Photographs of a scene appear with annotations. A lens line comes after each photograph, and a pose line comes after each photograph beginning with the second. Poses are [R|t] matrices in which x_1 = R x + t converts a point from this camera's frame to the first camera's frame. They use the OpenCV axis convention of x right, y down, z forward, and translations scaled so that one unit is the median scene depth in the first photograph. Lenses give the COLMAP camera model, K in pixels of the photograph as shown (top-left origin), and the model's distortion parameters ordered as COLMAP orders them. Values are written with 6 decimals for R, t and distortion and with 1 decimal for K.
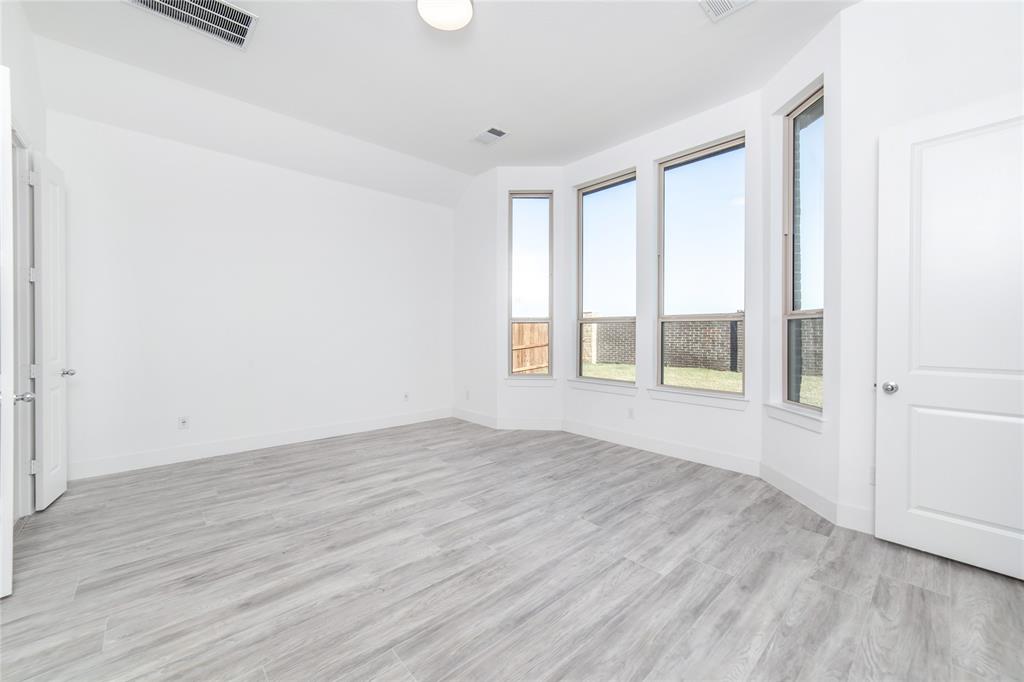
lens RADIAL K [[394.0, 0, 506.7], [0, 394.0, 336.6], [0, 0, 1]] dist [-0.011575, 0.000586]
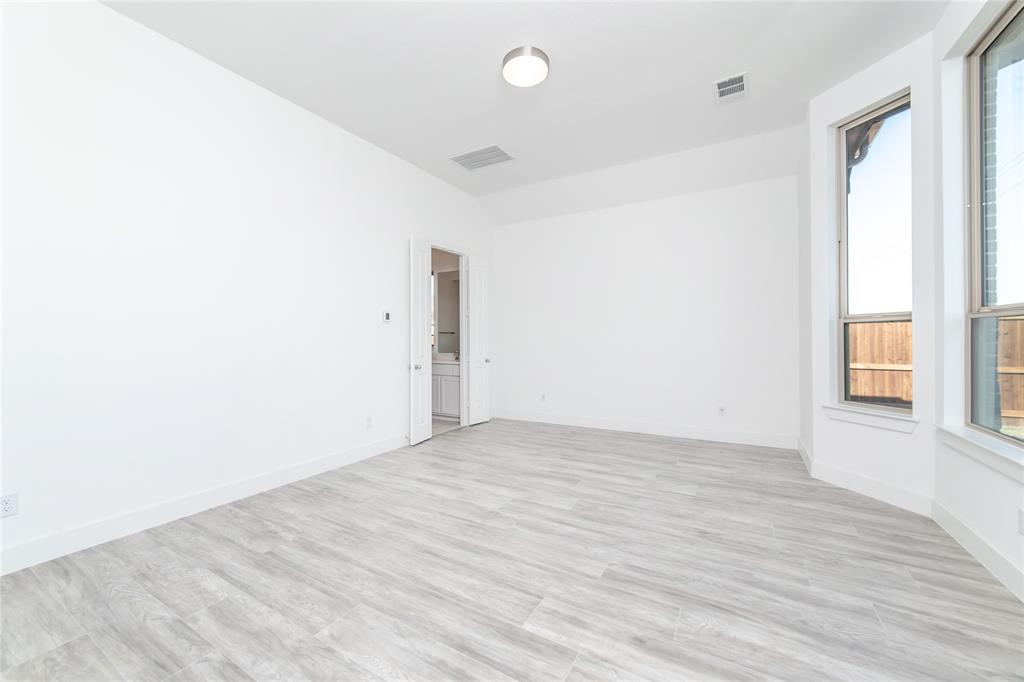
lens RADIAL K [[405.0, 0, 519.5], [0, 405.0, 333.2], [0, 0, 1]] dist [-0.013727, 0.006202]
pose [[0.314490, -0.016712, -0.949114, 0.864377], [-0.001913, 0.999832, -0.018238, -0.009406], [0.949259, 0.007551, 0.314405, 0.497113]]
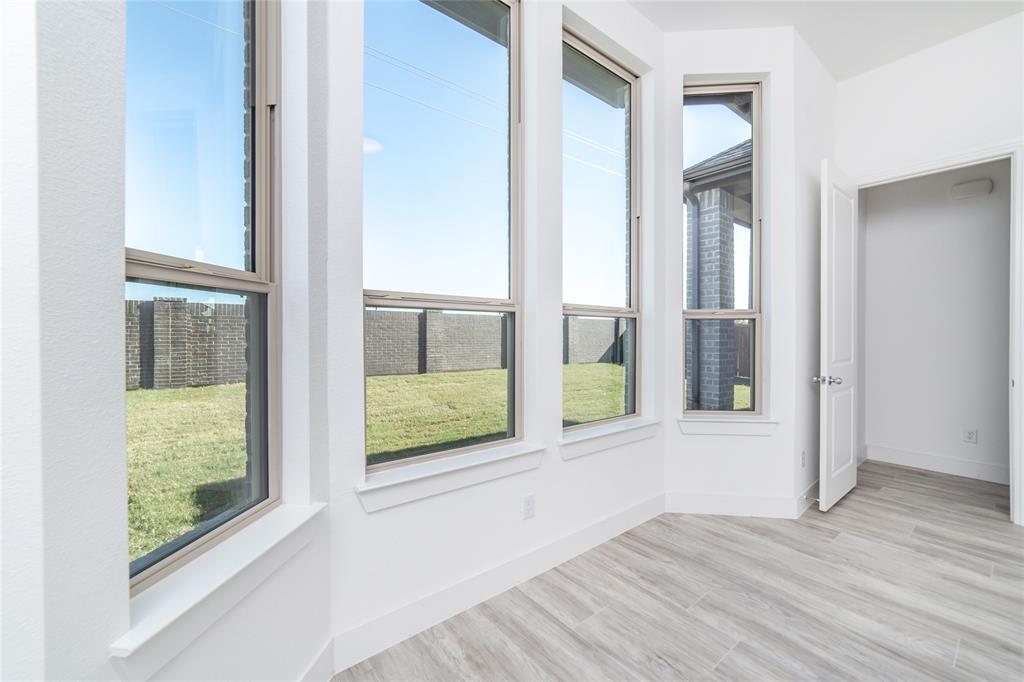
lens RADIAL K [[405.0, 0, 519.5], [0, 405.0, 333.2], [0, 0, 1]] dist [-0.013727, 0.006202]
pose [[0.074507, -0.004180, 0.997212, -0.247400], [0.007058, 0.999968, 0.003664, -0.018683], [-0.997196, 0.006765, 0.074534, 1.478839]]
